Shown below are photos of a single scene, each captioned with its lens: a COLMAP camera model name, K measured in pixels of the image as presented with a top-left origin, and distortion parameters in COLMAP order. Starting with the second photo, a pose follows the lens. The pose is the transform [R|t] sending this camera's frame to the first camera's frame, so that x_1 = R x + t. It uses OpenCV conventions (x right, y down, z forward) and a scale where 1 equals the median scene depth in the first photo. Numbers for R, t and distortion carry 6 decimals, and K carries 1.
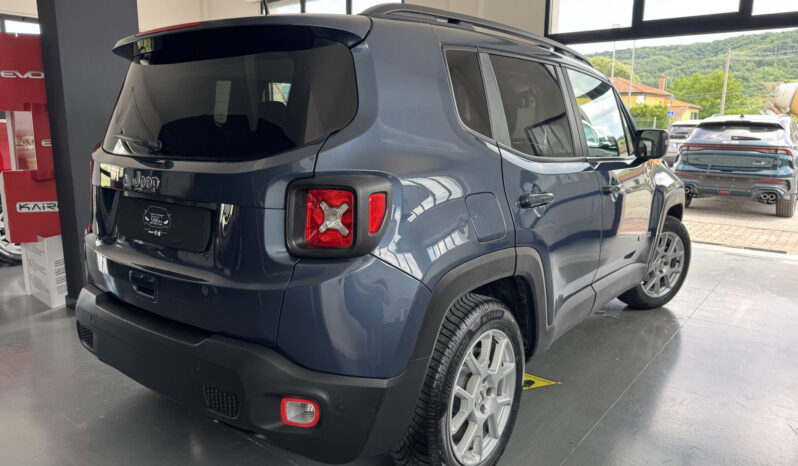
lens RADIAL K [[572.1, 0, 399.0], [0, 572.1, 233.0], [0, 0, 1]] dist [0.006217, -0.004391]
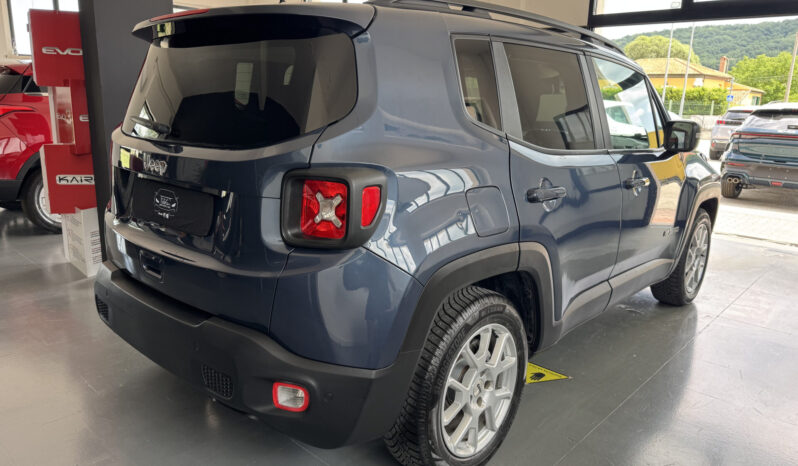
lens RADIAL K [[572.1, 0, 399.0], [0, 572.1, 233.0], [0, 0, 1]] dist [0.006217, -0.004391]
pose [[0.996644, 0.039358, -0.071781, 0.063604], [-0.036557, 0.998534, 0.039922, -0.021826], [0.073247, -0.037164, 0.996621, 0.001045]]
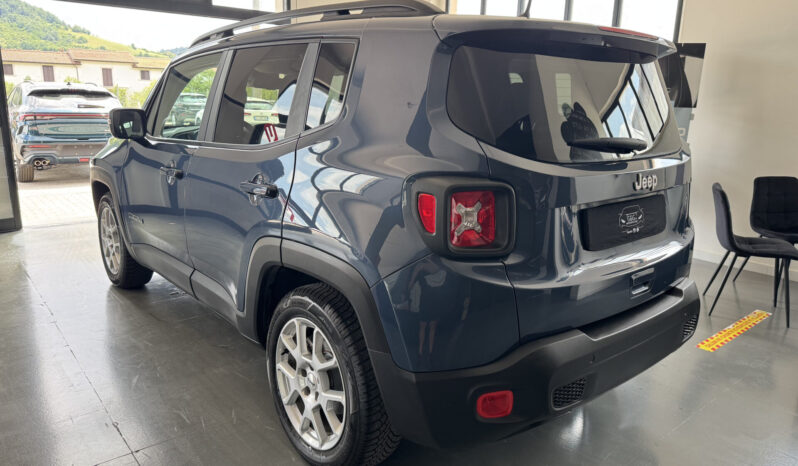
lens RADIAL K [[572.1, 0, 399.0], [0, 572.1, 233.0], [0, 0, 1]] dist [0.006217, -0.004391]
pose [[0.230089, -0.229898, 0.945625, -1.338340], [0.166021, 0.966724, 0.194632, -0.239240], [-0.958904, 0.112211, 0.260601, 1.010700]]
